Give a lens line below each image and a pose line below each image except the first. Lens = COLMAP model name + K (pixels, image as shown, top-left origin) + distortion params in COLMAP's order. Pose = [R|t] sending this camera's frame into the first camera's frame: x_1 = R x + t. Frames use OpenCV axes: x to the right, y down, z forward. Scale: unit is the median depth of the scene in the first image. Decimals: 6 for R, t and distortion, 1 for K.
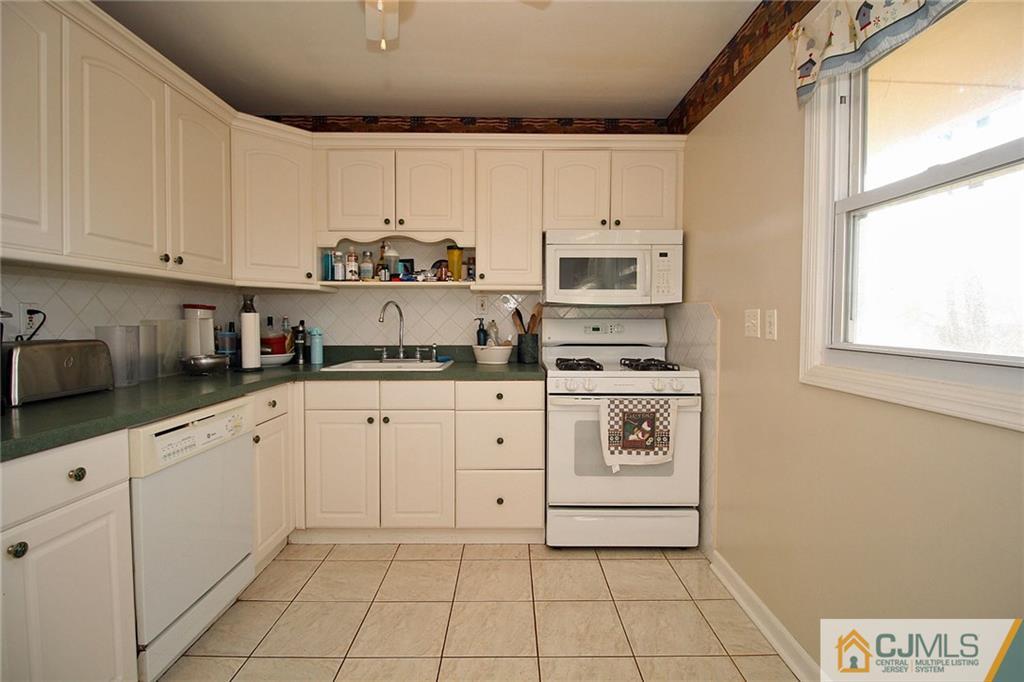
lens RADIAL K [[475.5, 0, 515.1], [0, 475.5, 331.6], [0, 0, 1]] dist [0.001384, -0.012624]
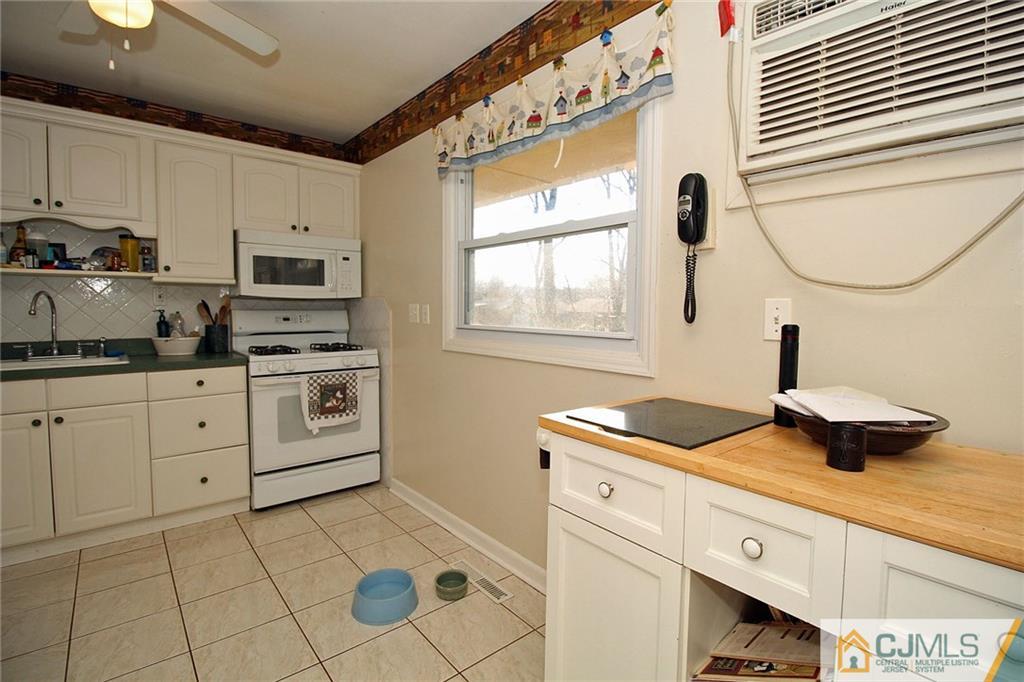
lens RADIAL K [[475.5, 0, 515.1], [0, 475.5, 331.6], [0, 0, 1]] dist [0.001384, -0.012624]
pose [[0.769462, -0.031176, 0.637931, -0.163237], [0.016549, 0.999446, 0.028882, 0.000870], [-0.638478, -0.011666, 0.769551, -0.271117]]
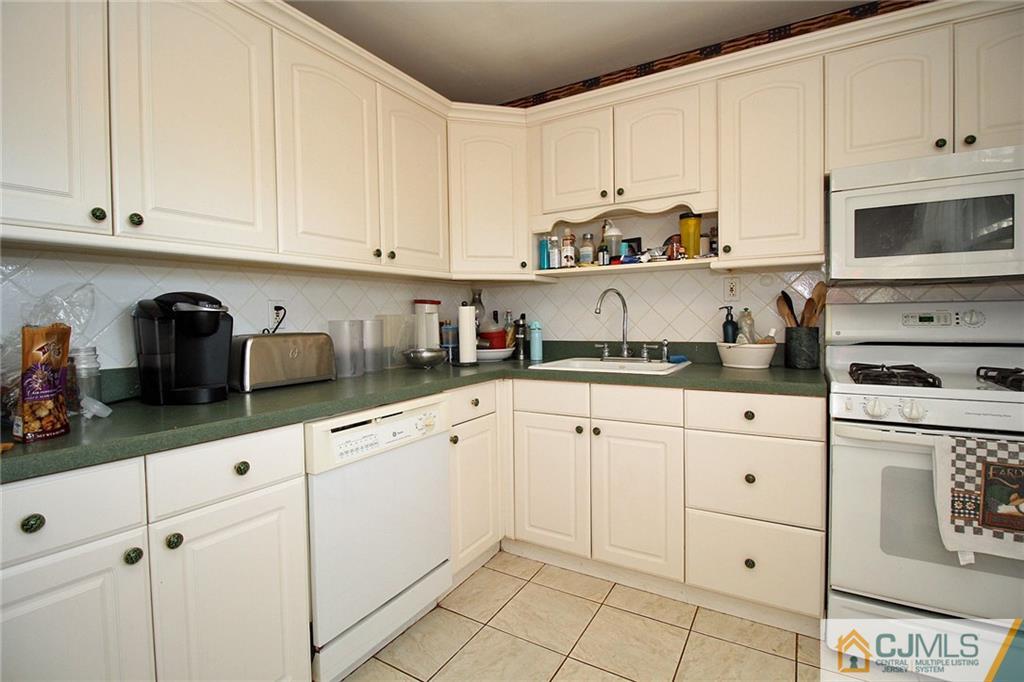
lens RADIAL K [[475.5, 0, 515.1], [0, 475.5, 331.6], [0, 0, 1]] dist [0.001384, -0.012624]
pose [[0.853212, 0.000297, -0.521565, 0.038327], [0.003824, 0.999969, 0.006824, 0.006291], [0.521551, -0.007817, 0.853184, 0.218747]]
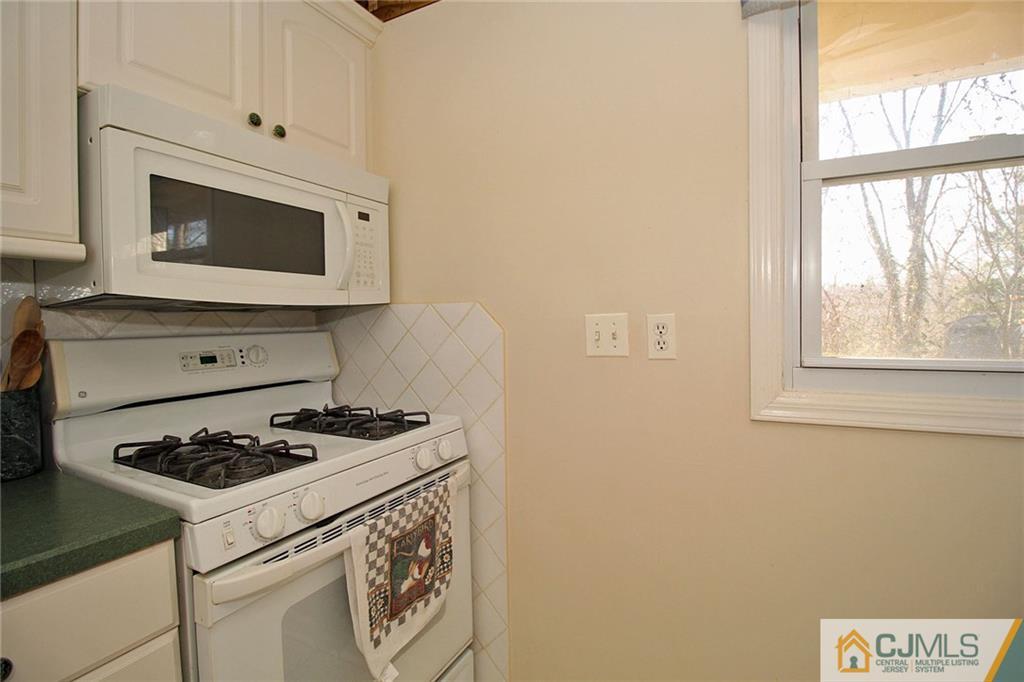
lens RADIAL K [[475.5, 0, 515.1], [0, 475.5, 331.6], [0, 0, 1]] dist [0.001384, -0.012624]
pose [[0.479674, -0.031485, 0.876882, -0.102437], [0.046283, 0.998873, 0.010547, -0.027726], [-0.876225, 0.035525, 0.480591, 0.641303]]
